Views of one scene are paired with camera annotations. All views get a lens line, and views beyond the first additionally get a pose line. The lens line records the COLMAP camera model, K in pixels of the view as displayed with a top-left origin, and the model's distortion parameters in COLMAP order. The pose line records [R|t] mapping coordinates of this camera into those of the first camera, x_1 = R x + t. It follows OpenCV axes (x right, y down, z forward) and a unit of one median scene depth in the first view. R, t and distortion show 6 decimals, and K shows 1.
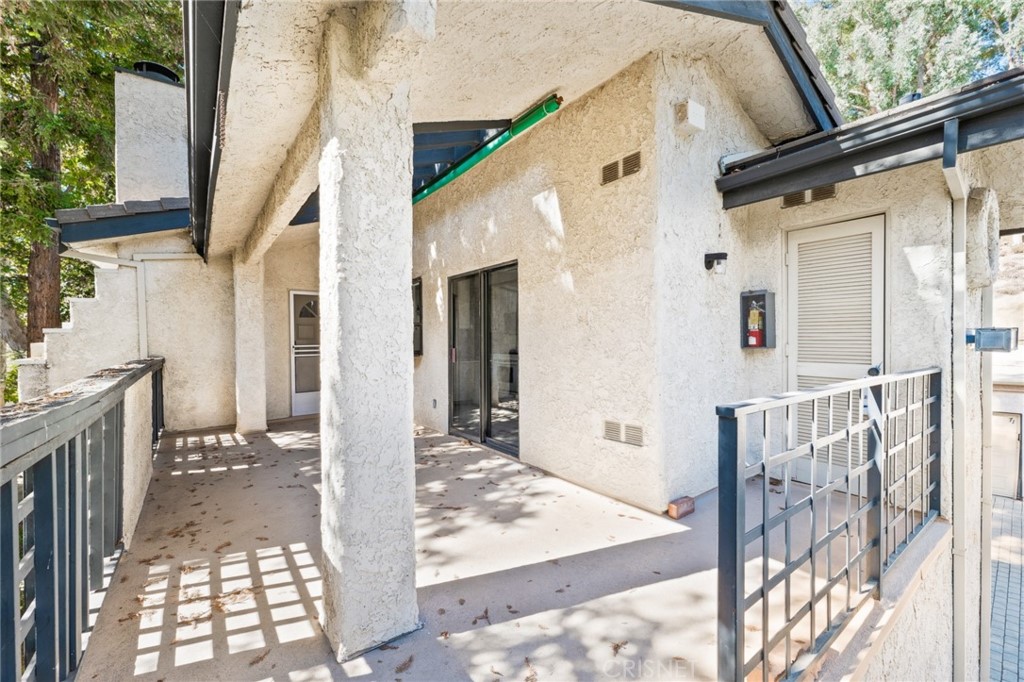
lens RADIAL K [[417.8, 0, 512.6], [0, 417.8, 343.5], [0, 0, 1]] dist [0.003515, -0.000809]
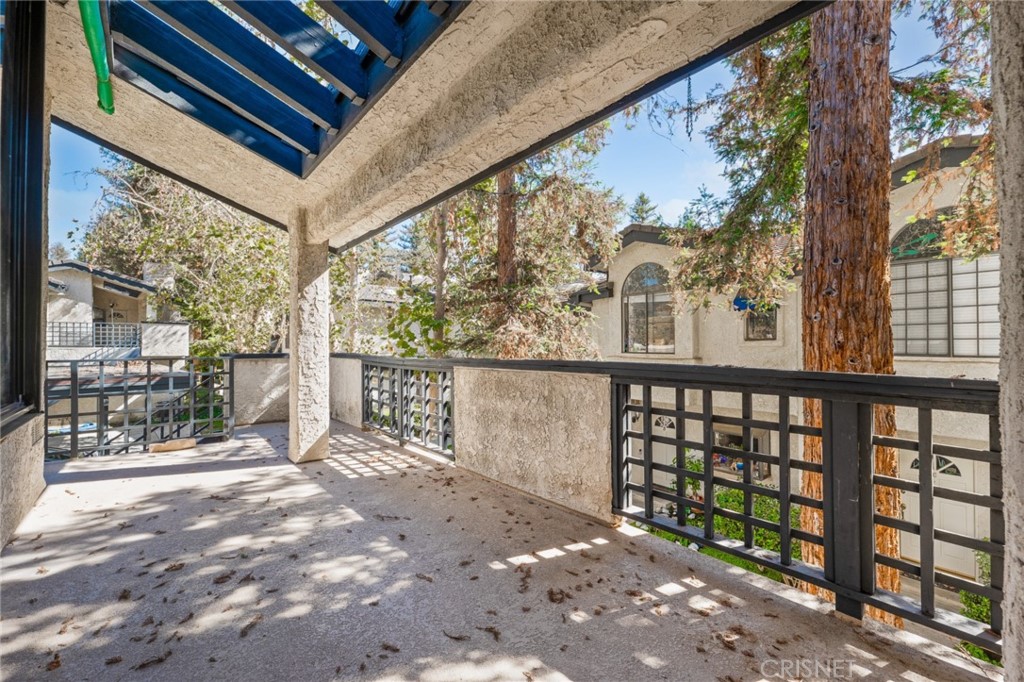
lens RADIAL K [[417.8, 0, 512.6], [0, 417.8, 343.5], [0, 0, 1]] dist [0.003515, -0.000809]
pose [[-0.997531, 0.008432, -0.069715, -0.443788], [0.008562, 0.999962, -0.001562, 0.006374], [0.069699, -0.002155, -0.997566, 1.145664]]
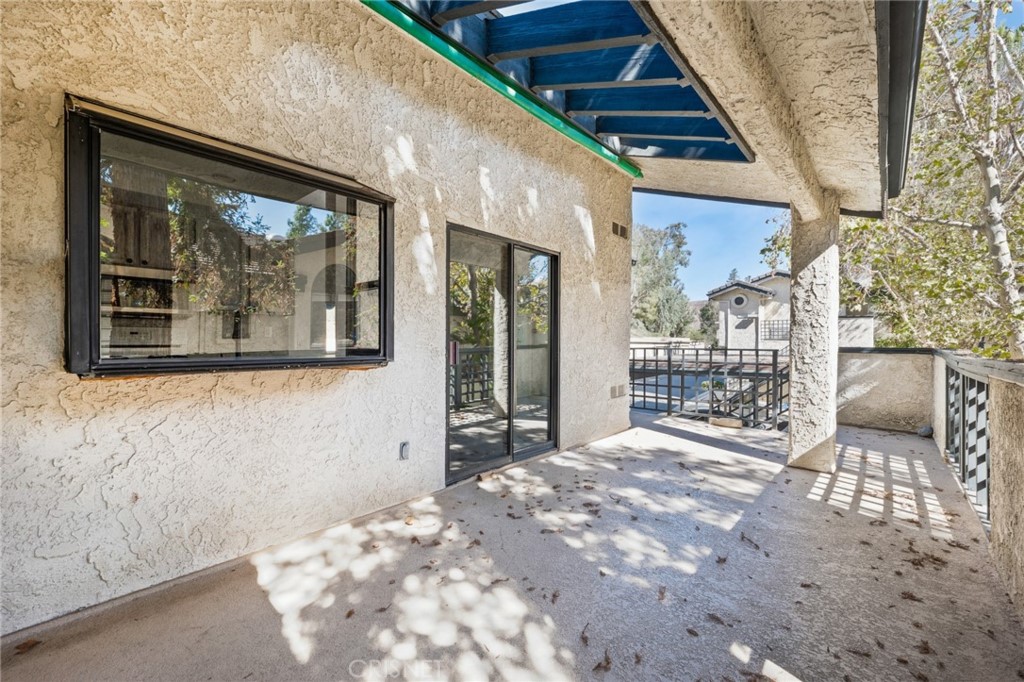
lens RADIAL K [[417.8, 0, 512.6], [0, 417.8, 343.5], [0, 0, 1]] dist [0.003515, -0.000809]
pose [[-0.191789, -0.001216, 0.981436, -0.698094], [0.003635, 0.999991, 0.001950, 0.012335], [-0.981430, 0.003942, -0.191782, 0.947232]]
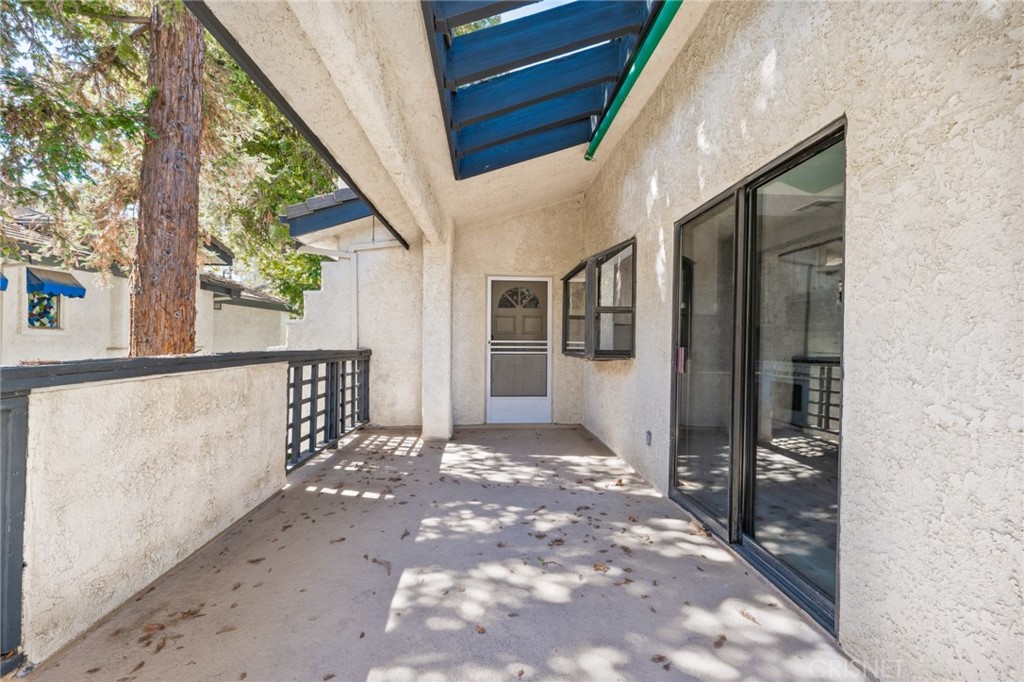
lens RADIAL K [[417.8, 0, 512.6], [0, 417.8, 343.5], [0, 0, 1]] dist [0.003515, -0.000809]
pose [[0.832506, 0.020807, -0.553625, -0.018507], [-0.023964, 0.999712, 0.001537, 0.009855], [0.553497, 0.011987, 0.832765, 0.374480]]
